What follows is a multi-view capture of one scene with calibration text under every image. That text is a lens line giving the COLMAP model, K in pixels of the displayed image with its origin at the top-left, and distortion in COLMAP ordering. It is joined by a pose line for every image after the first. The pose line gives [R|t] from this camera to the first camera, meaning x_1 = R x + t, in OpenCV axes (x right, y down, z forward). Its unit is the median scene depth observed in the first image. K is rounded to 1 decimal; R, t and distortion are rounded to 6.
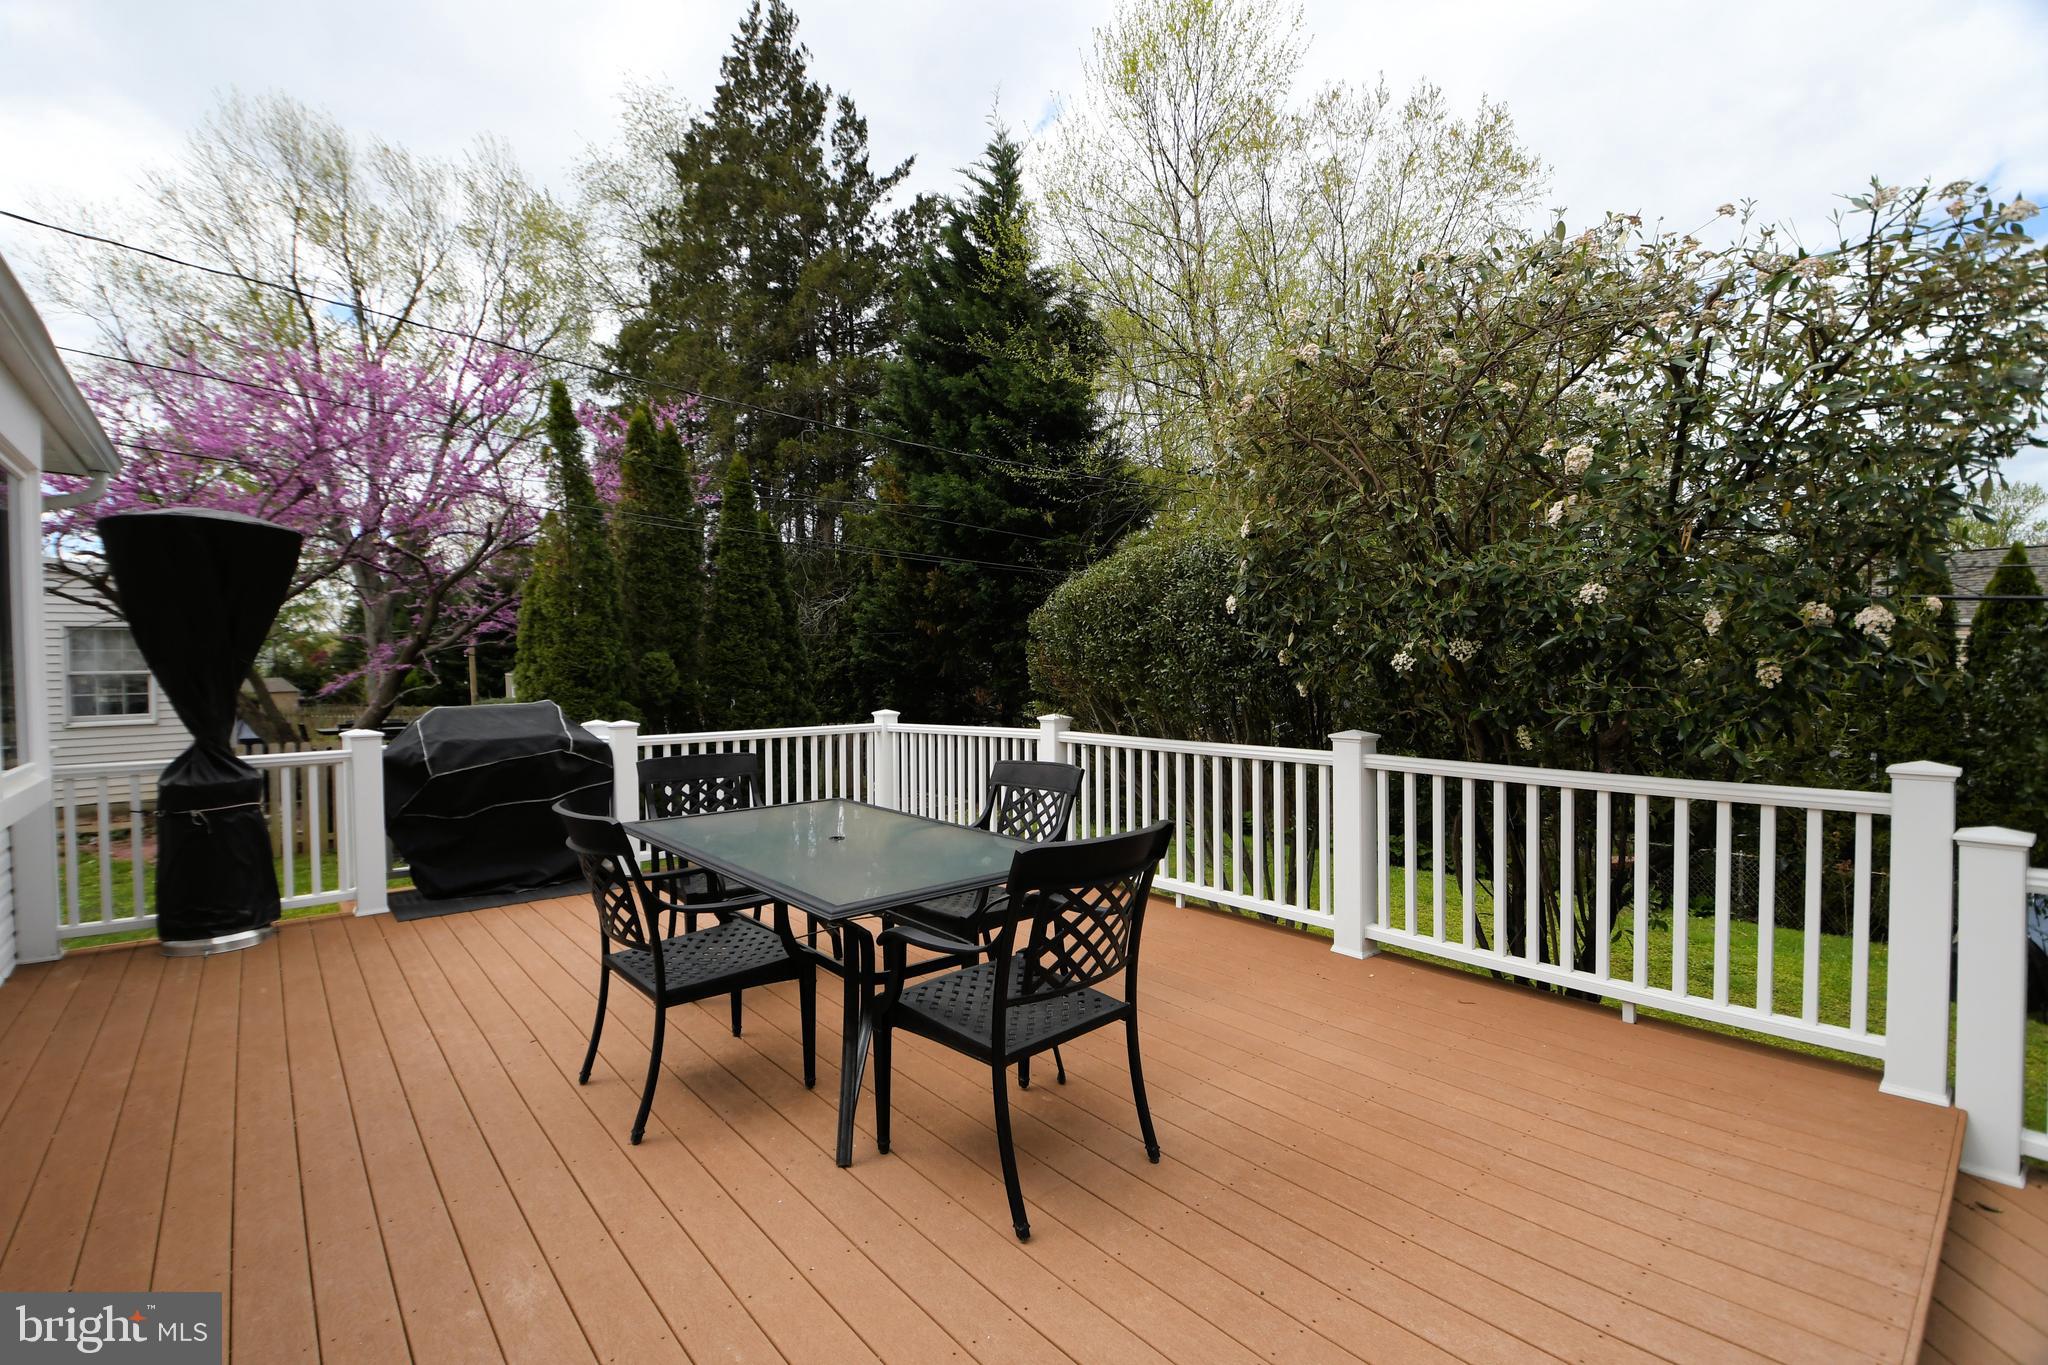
lens RADIAL K [[899.7, 0, 1024.0], [0, 899.7, 682.5], [0, 0, 1]] dist [0.000638, 0.000158]
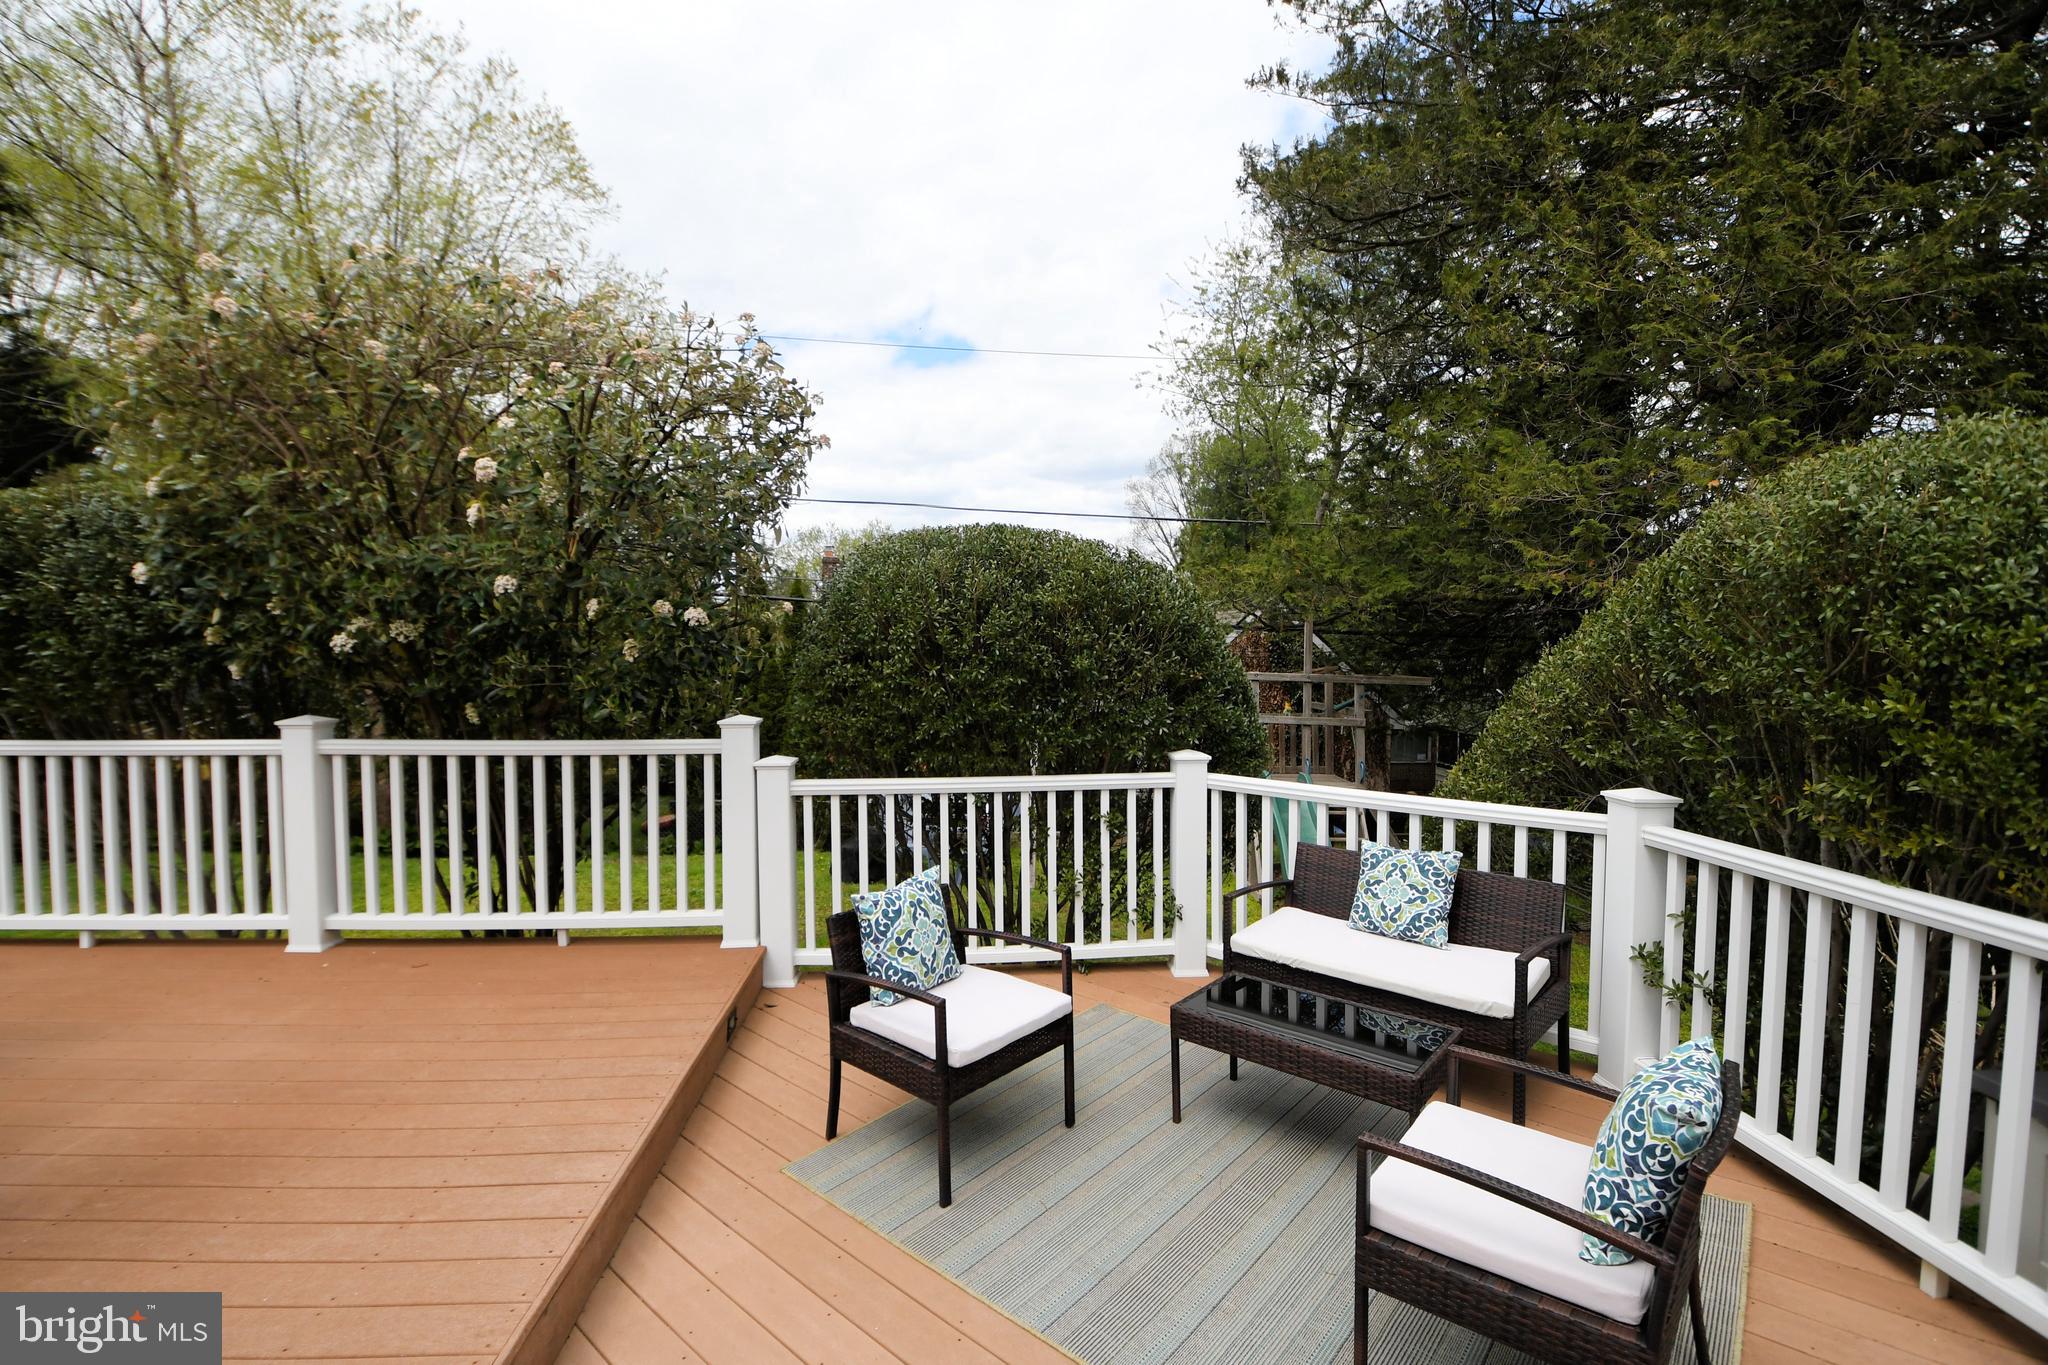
lens RADIAL K [[892.9, 0, 969.7], [0, 892.9, 682.7], [0, 0, 1]] dist [-0.004822, -0.000731]
pose [[0.638814, -0.028951, 0.768817, 0.096984], [0.011626, 0.999541, 0.027979, 0.000312], [-0.769274, -0.008934, 0.638857, -0.144646]]
